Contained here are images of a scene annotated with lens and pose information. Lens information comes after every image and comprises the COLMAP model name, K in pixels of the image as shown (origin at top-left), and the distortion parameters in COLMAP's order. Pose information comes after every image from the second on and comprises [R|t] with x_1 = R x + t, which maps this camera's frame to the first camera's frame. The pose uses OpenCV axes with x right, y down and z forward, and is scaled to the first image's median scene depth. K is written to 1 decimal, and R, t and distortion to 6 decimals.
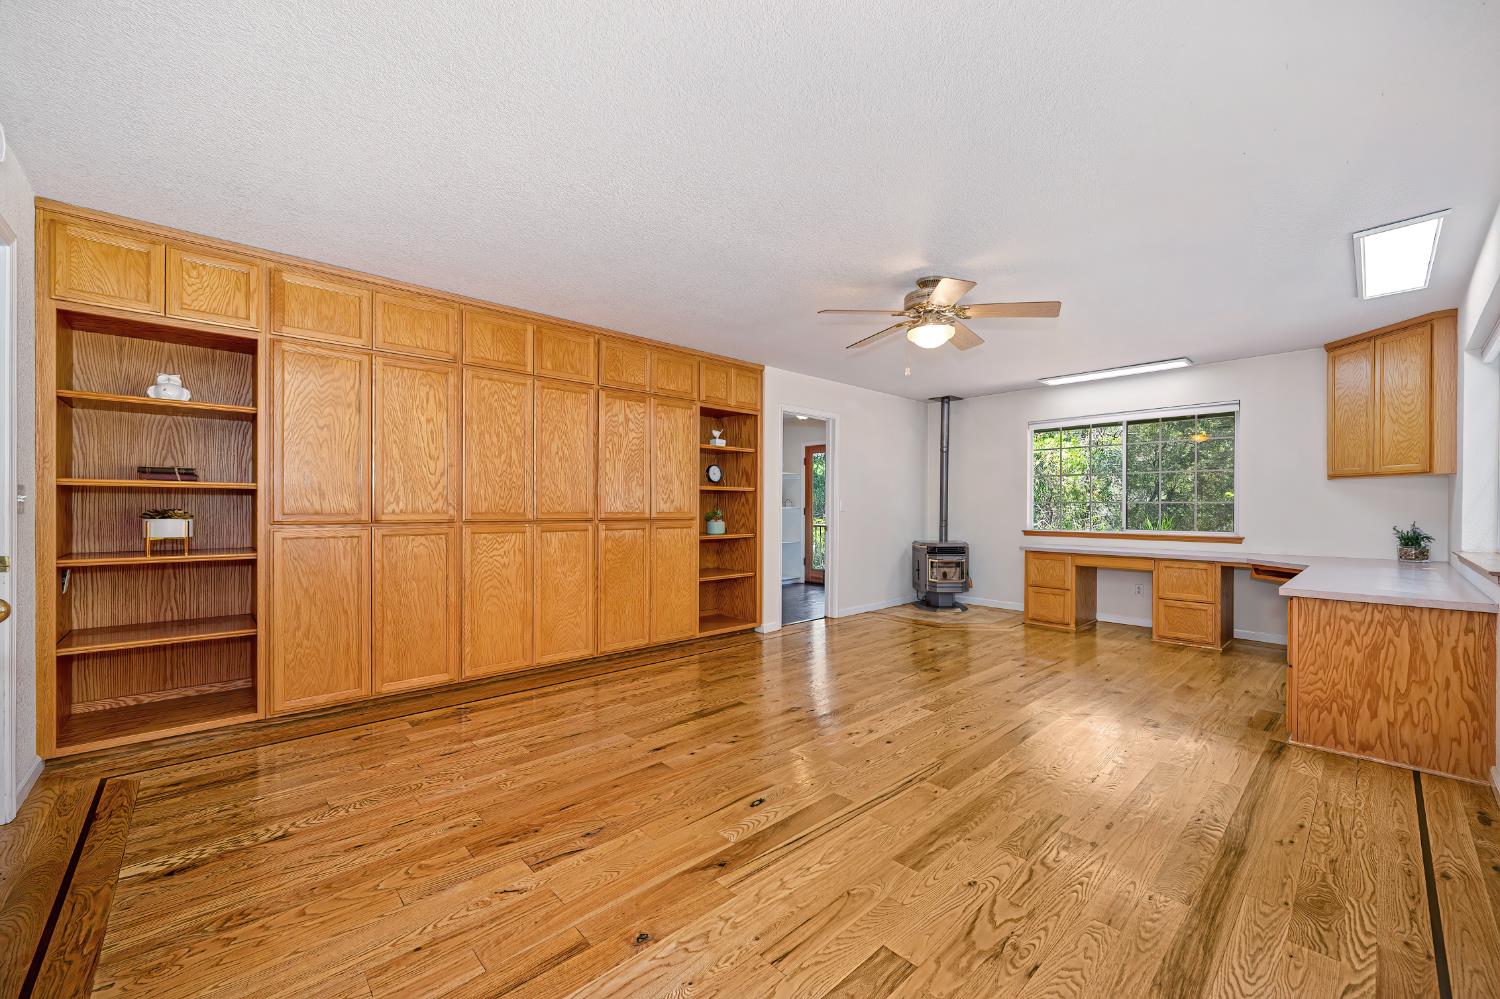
lens RADIAL K [[600.2, 0, 751.9], [0, 600.2, 510.0], [0, 0, 1]] dist [-0.001824, -0.000317]
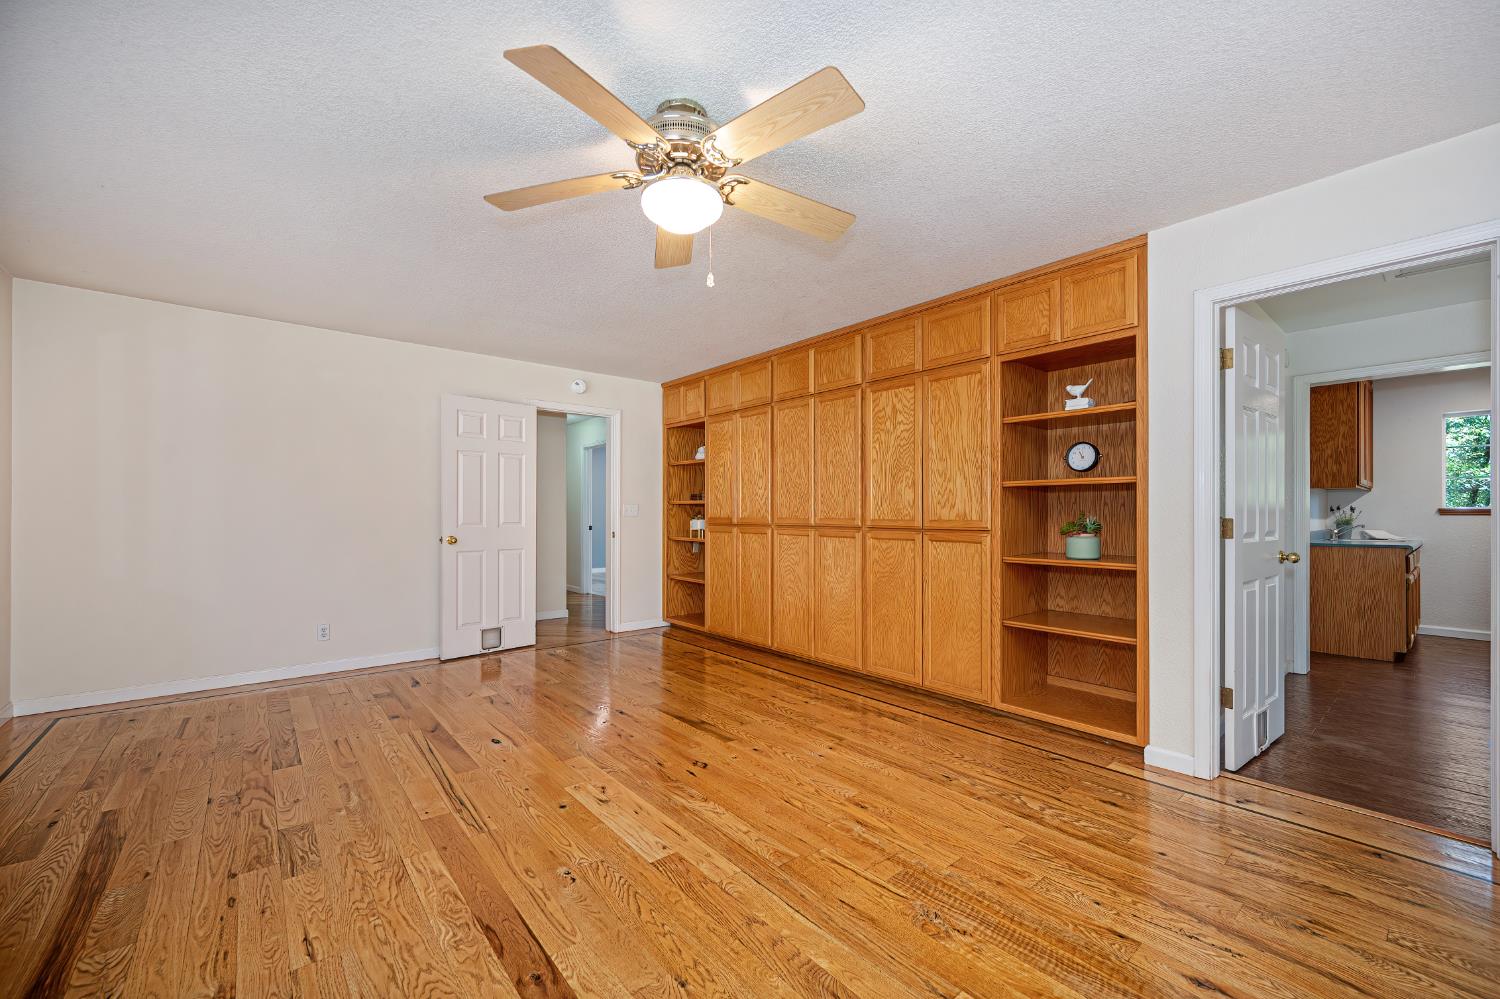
lens RADIAL K [[600.2, 0, 751.9], [0, 600.2, 510.0], [0, 0, 1]] dist [-0.001824, -0.000317]
pose [[-0.064623, -0.008789, -0.997871, 0.676766], [-0.004319, 0.999954, -0.008527, -0.001499], [0.997900, 0.003759, -0.064658, 0.870154]]
